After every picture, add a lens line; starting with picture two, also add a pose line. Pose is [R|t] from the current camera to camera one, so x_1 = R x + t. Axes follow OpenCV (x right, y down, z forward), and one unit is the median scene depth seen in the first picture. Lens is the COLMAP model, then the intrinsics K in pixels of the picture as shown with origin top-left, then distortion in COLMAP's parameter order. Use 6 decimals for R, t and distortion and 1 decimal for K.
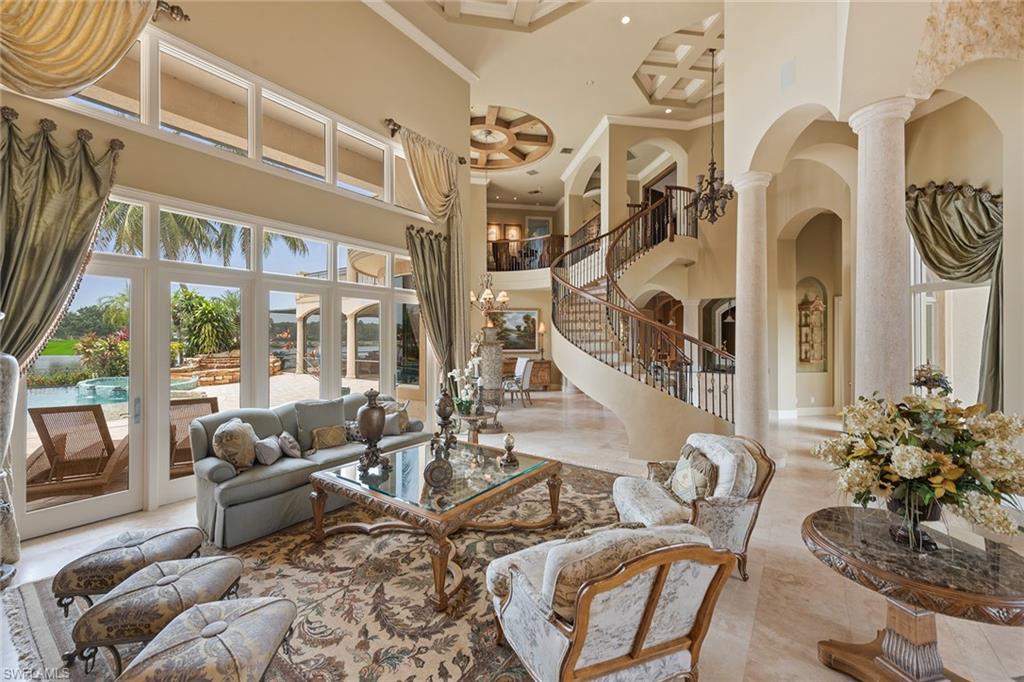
lens RADIAL K [[404.4, 0, 513.5], [0, 404.4, 339.5], [0, 0, 1]] dist [0.007504, -0.000422]
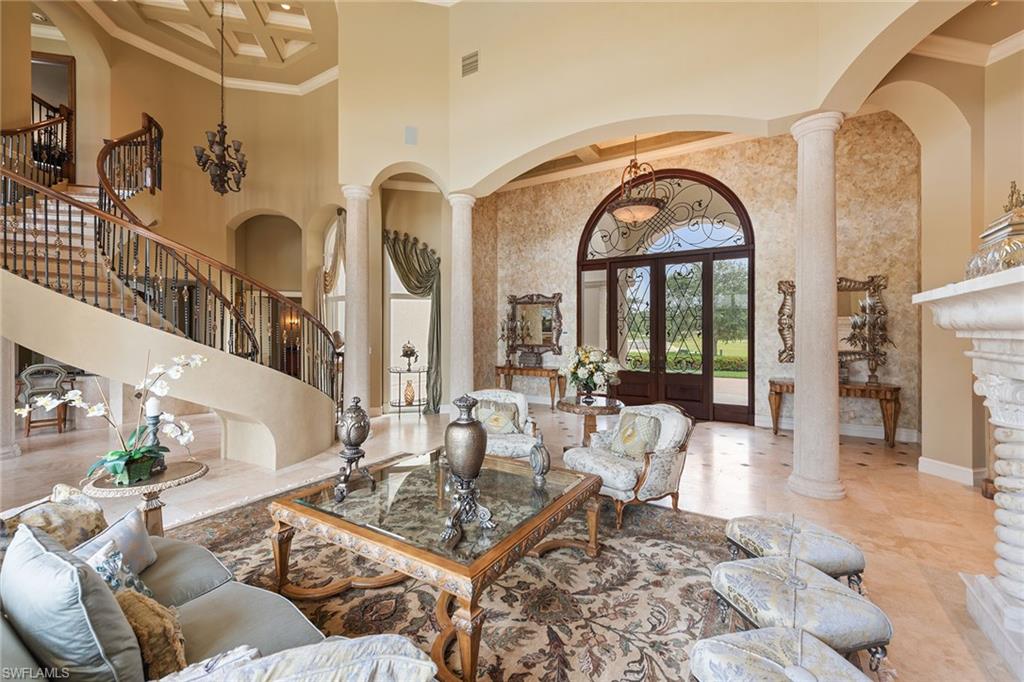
lens RADIAL K [[414.5, 0, 512.8], [0, 414.5, 334.3], [0, 0, 1]] dist [0.002533, 0.000199]
pose [[-0.054772, -0.004186, 0.998490, -1.308597], [0.000119, 0.999991, 0.004198, 0.033911], [-0.998499, 0.000349, -0.054771, 1.268369]]
